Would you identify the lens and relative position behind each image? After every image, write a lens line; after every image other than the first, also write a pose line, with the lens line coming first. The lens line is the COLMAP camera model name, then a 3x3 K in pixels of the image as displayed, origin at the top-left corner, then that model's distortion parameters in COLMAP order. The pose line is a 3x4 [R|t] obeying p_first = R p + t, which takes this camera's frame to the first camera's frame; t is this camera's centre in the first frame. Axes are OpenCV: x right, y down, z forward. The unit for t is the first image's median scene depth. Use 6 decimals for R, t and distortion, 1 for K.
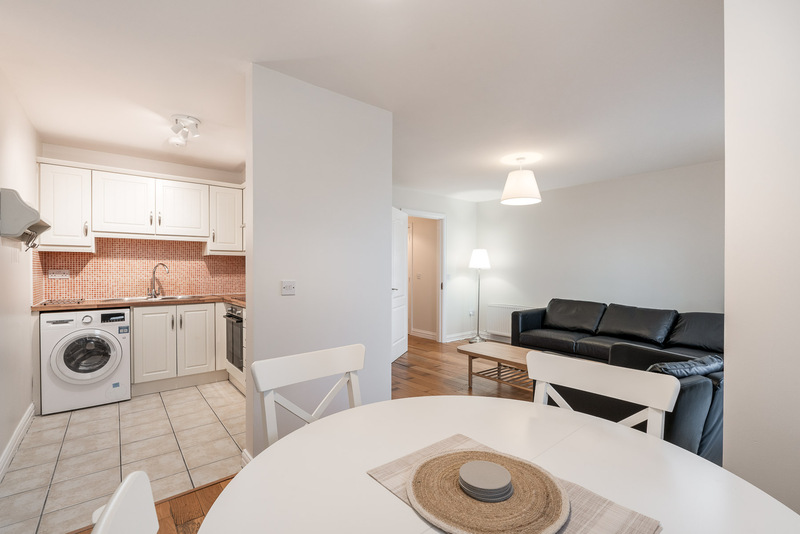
lens RADIAL K [[354.6, 0, 396.4], [0, 354.6, 271.1], [0, 0, 1]] dist [-0.008016, 0.000342]
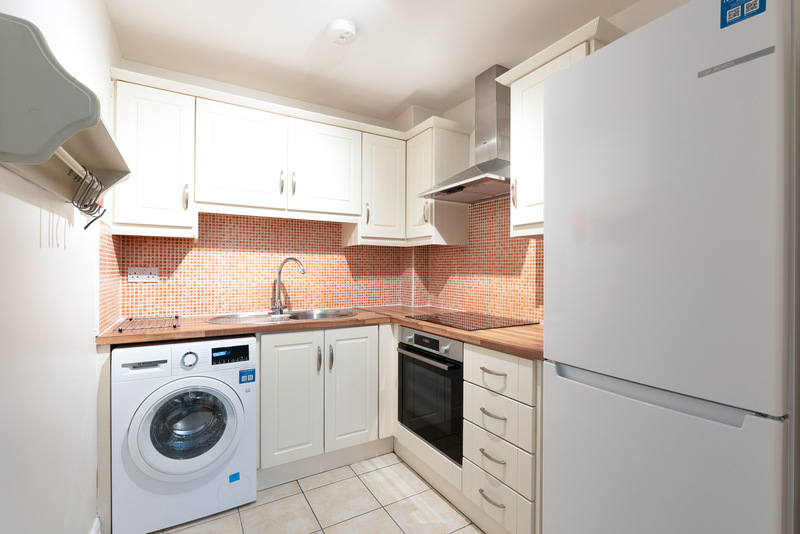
lens RADIAL K [[354.6, 0, 395.4], [0, 354.6, 268.5], [0, 0, 1]] dist [-0.008016, 0.000342]
pose [[0.990292, 0.004340, -0.138936, -0.443667], [-0.005525, 0.999952, -0.008143, 0.000756], [0.138894, 0.008831, 0.990268, 0.457757]]
